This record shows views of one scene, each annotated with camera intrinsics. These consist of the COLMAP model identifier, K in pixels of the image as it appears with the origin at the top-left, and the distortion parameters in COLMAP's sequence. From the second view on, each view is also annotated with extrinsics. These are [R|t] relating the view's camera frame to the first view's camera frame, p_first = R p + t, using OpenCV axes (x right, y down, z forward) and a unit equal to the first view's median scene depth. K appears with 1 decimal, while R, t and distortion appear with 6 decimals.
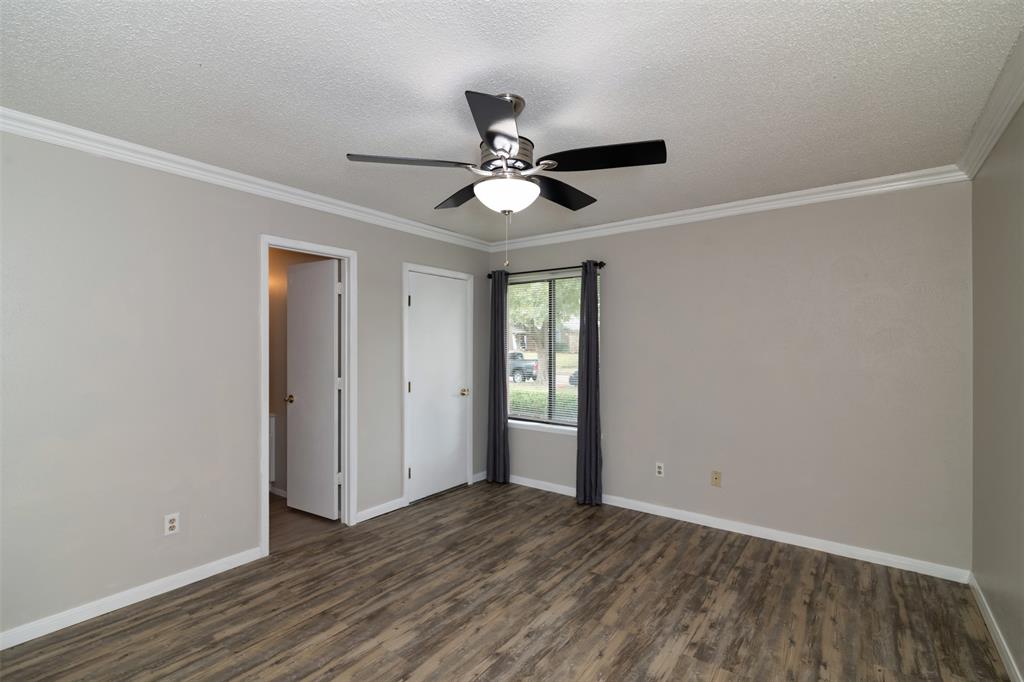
lens RADIAL K [[470.3, 0, 502.0], [0, 470.3, 346.0], [0, 0, 1]] dist [0.003483, 0.000542]
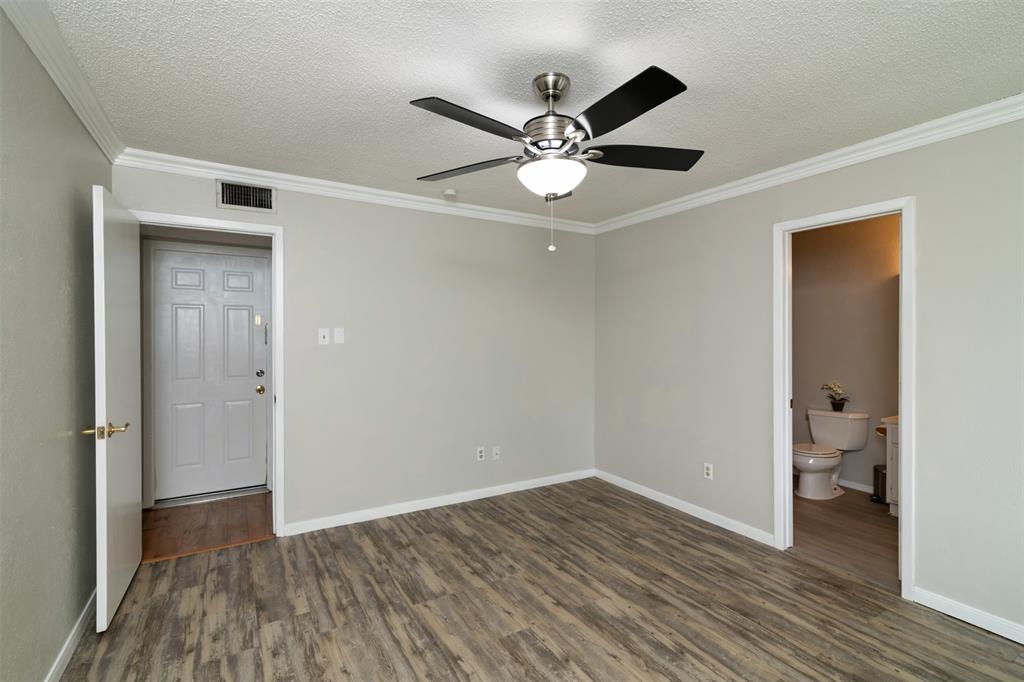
lens RADIAL K [[470.3, 0, 519.4], [0, 470.3, 338.1], [0, 0, 1]] dist [0.003483, 0.000542]
pose [[-0.359419, 0.002592, -0.933173, 0.738803], [-0.006503, 0.999965, 0.005282, 0.004170], [0.933154, 0.007967, -0.359389, 1.018986]]
